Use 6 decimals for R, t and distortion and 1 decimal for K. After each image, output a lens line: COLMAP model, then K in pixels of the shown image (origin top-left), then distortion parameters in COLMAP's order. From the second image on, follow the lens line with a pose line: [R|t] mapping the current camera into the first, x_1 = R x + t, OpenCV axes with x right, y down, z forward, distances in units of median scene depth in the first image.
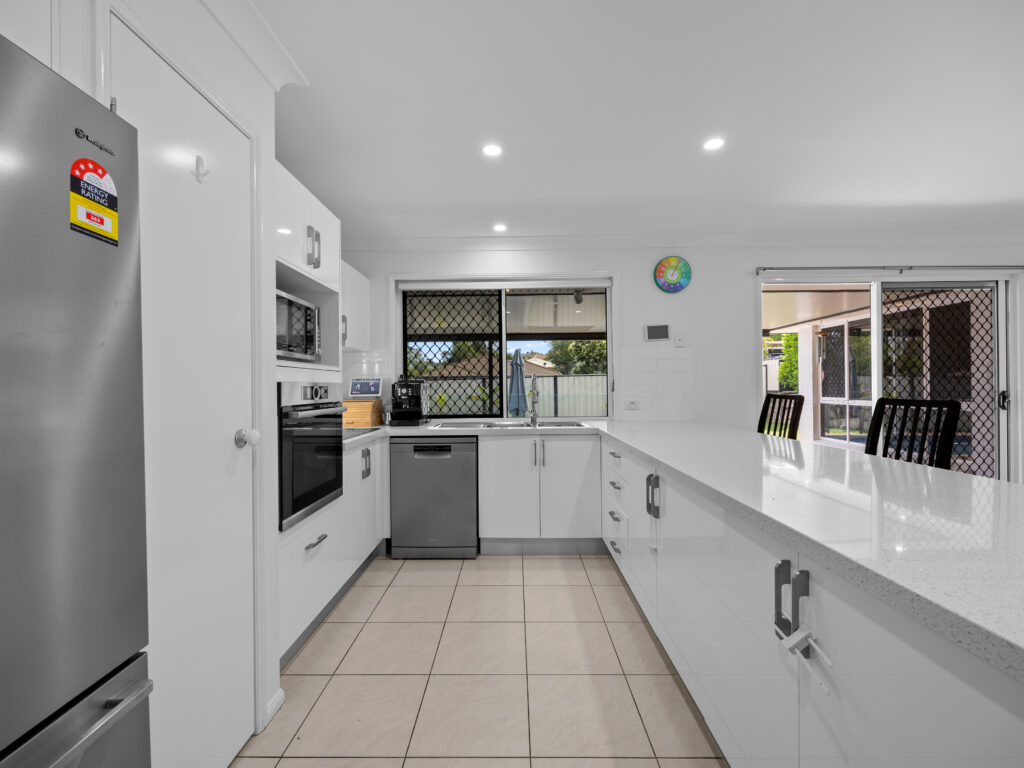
lens RADIAL K [[440.6, 0, 511.8], [0, 440.6, 385.6], [0, 0, 1]] dist [0.001279, -0.000455]
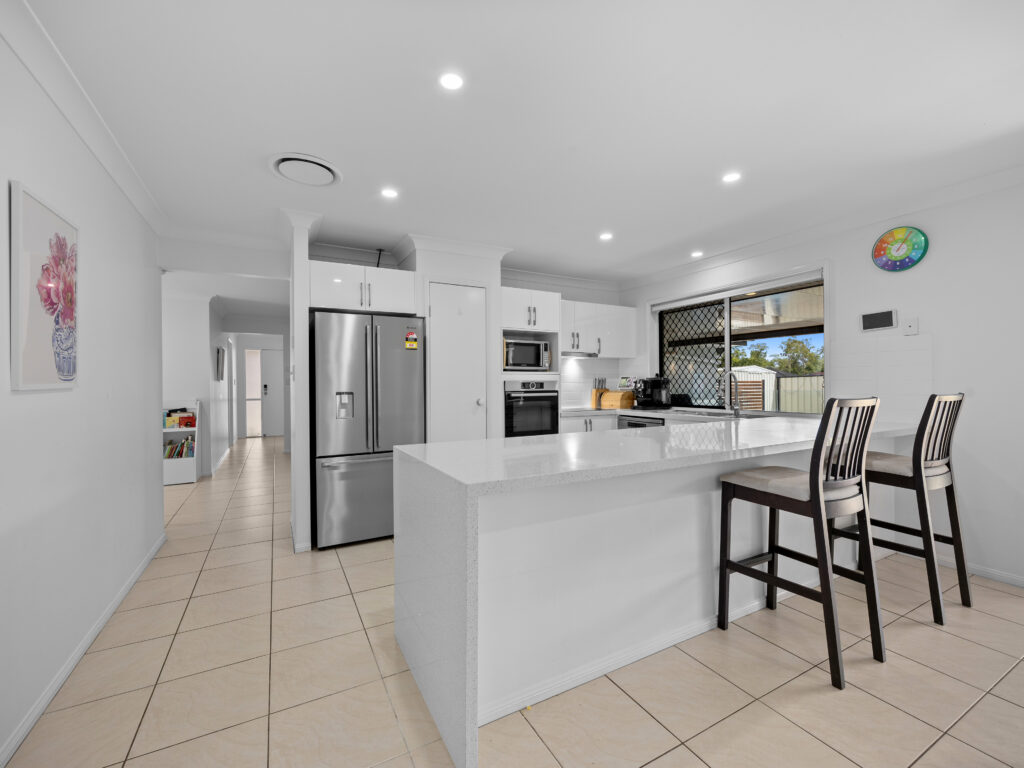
lens RADIAL K [[440.6, 0, 507.1], [0, 440.6, 390.6], [0, 0, 1]] dist [0.001279, -0.000455]
pose [[0.481910, 0.018730, -0.876021, 0.743299], [0.003992, 0.999714, 0.023571, -0.005632], [0.876212, -0.014856, 0.481697, -0.063008]]
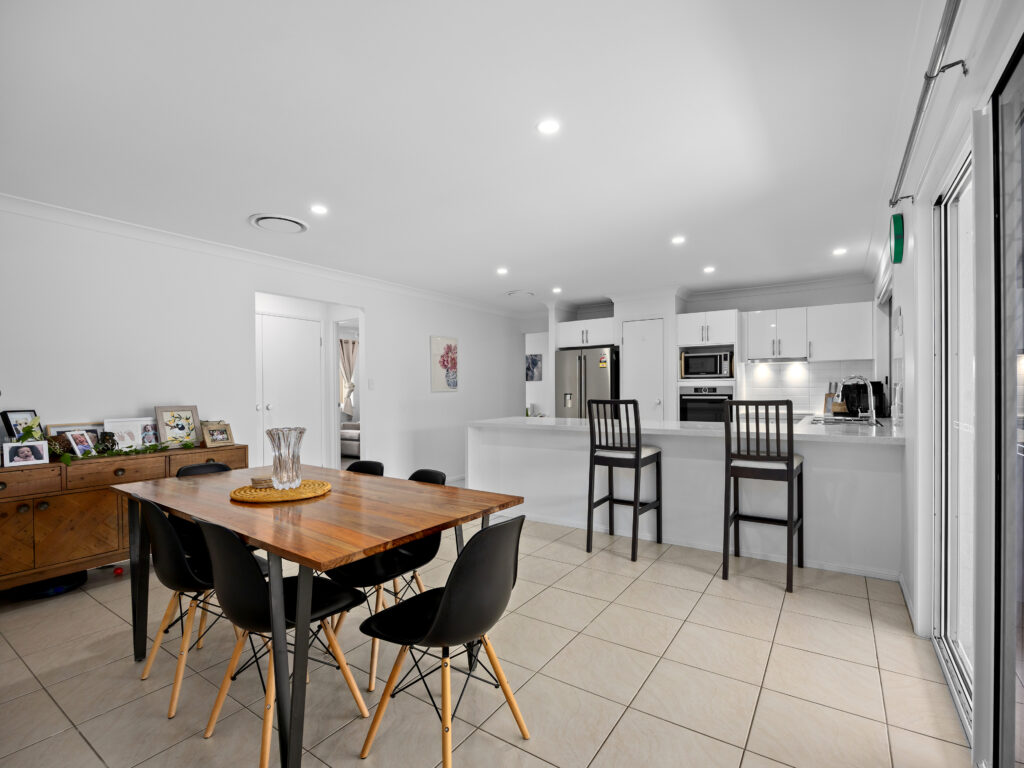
lens RADIAL K [[484.2, 0, 507.7], [0, 484.2, 388.0], [0, 0, 1]] dist [-0.004427, -0.000062]
pose [[-0.559882, 0.010580, -0.828505, 1.413065], [0.014200, 0.999894, 0.003173, -0.012206], [0.828451, -0.009988, -0.559973, 0.905663]]
